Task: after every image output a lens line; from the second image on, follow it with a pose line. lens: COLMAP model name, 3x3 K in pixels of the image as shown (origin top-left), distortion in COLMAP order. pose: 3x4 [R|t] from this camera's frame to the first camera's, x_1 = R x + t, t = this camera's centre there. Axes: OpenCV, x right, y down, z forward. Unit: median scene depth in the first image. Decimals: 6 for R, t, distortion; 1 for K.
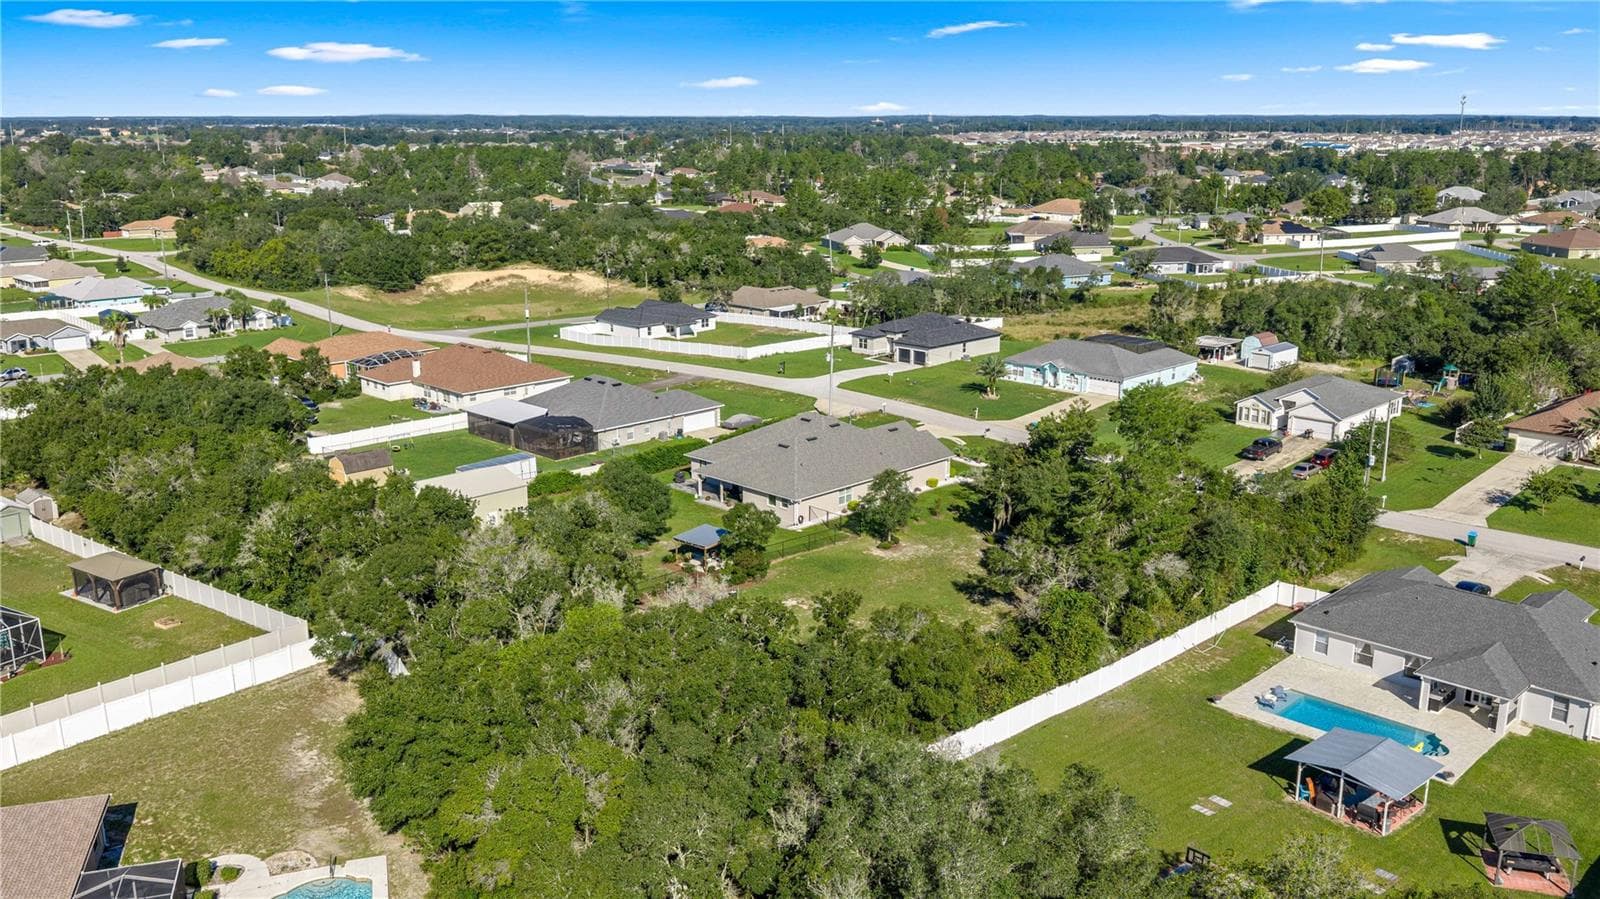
lens RADIAL K [[1315.0, 0, 806.8], [0, 1315.0, 452.5], [0, 0, 1]] dist [0.044590, -0.070866]
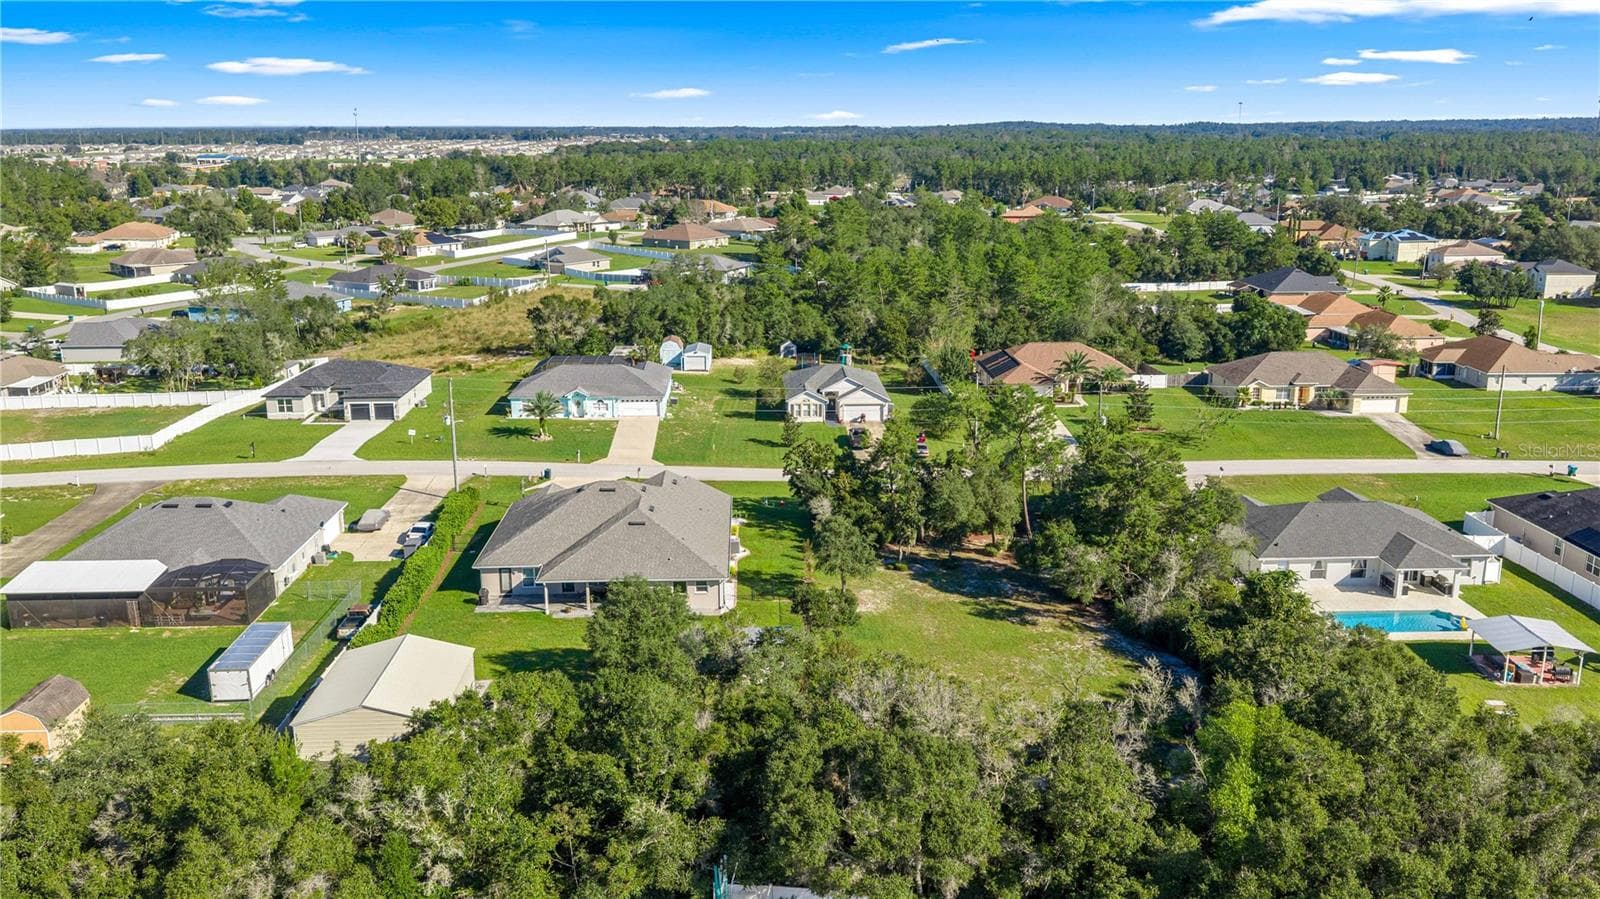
lens RADIAL K [[1337.1, 0, 810.0], [0, 1337.1, 448.8], [0, 0, 1]] dist [0.011391, -0.000498]
pose [[0.681033, -0.174409, 0.711179, -0.398385], [0.183808, 0.980842, 0.064525, -0.063503], [-0.708808, 0.086777, 0.700043, 0.255203]]
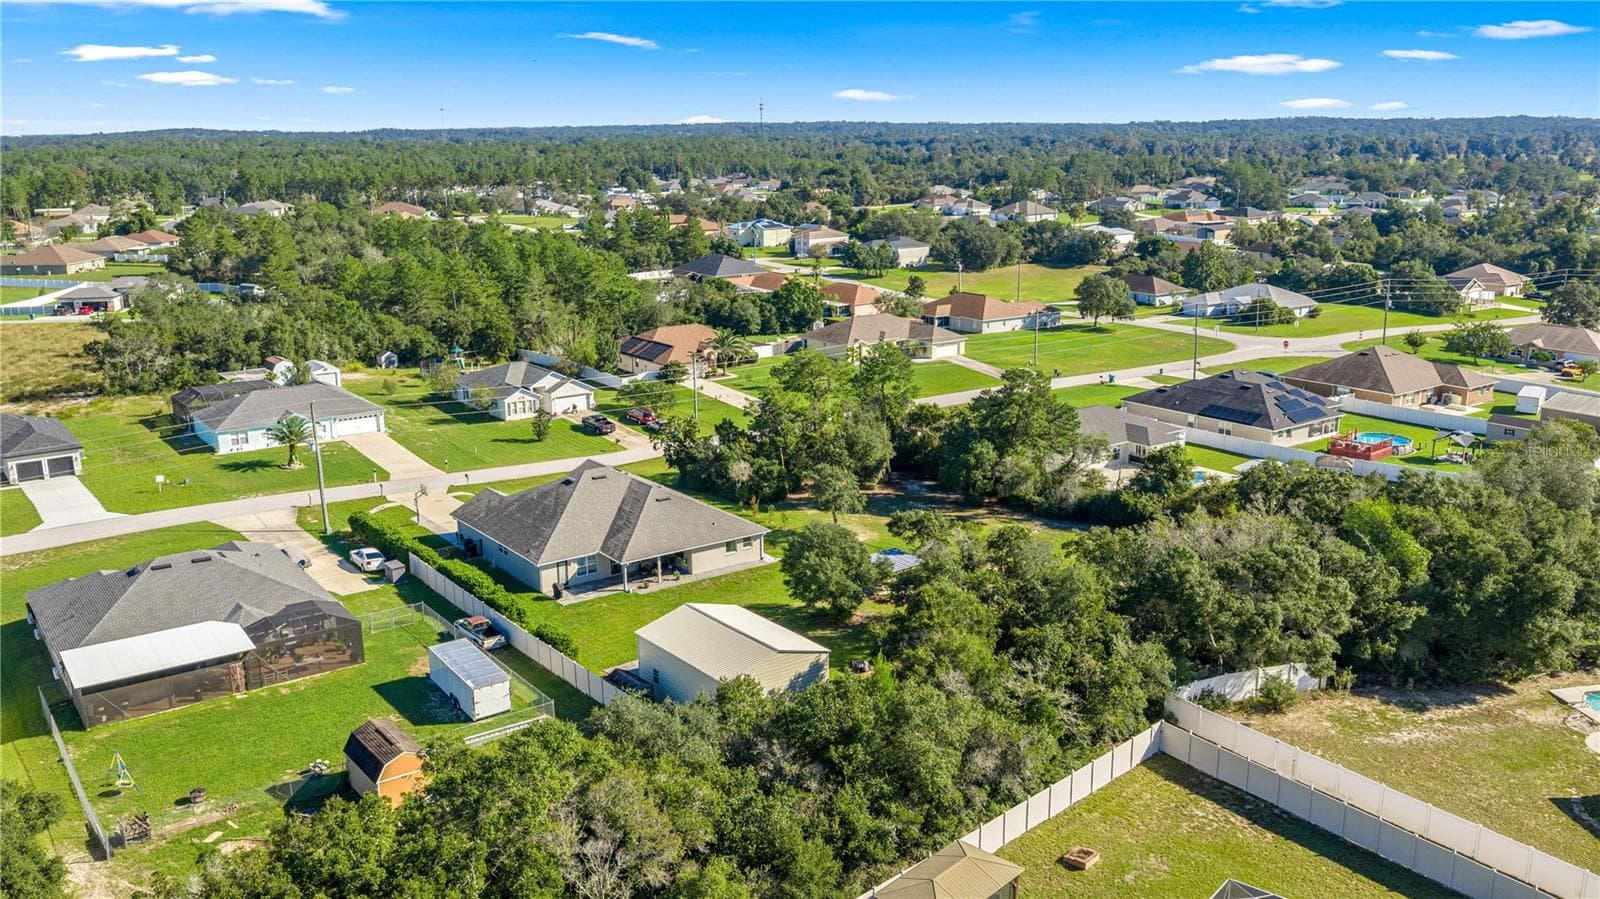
lens RADIAL K [[1329.5, 0, 826.2], [0, 1329.5, 405.9], [0, 0, 1]] dist [0.021954, -0.004535]
pose [[0.150568, -0.204287, 0.967262, -0.642570], [0.251838, 0.954063, 0.162298, -0.137163], [-0.955985, 0.219156, 0.195099, 0.535286]]
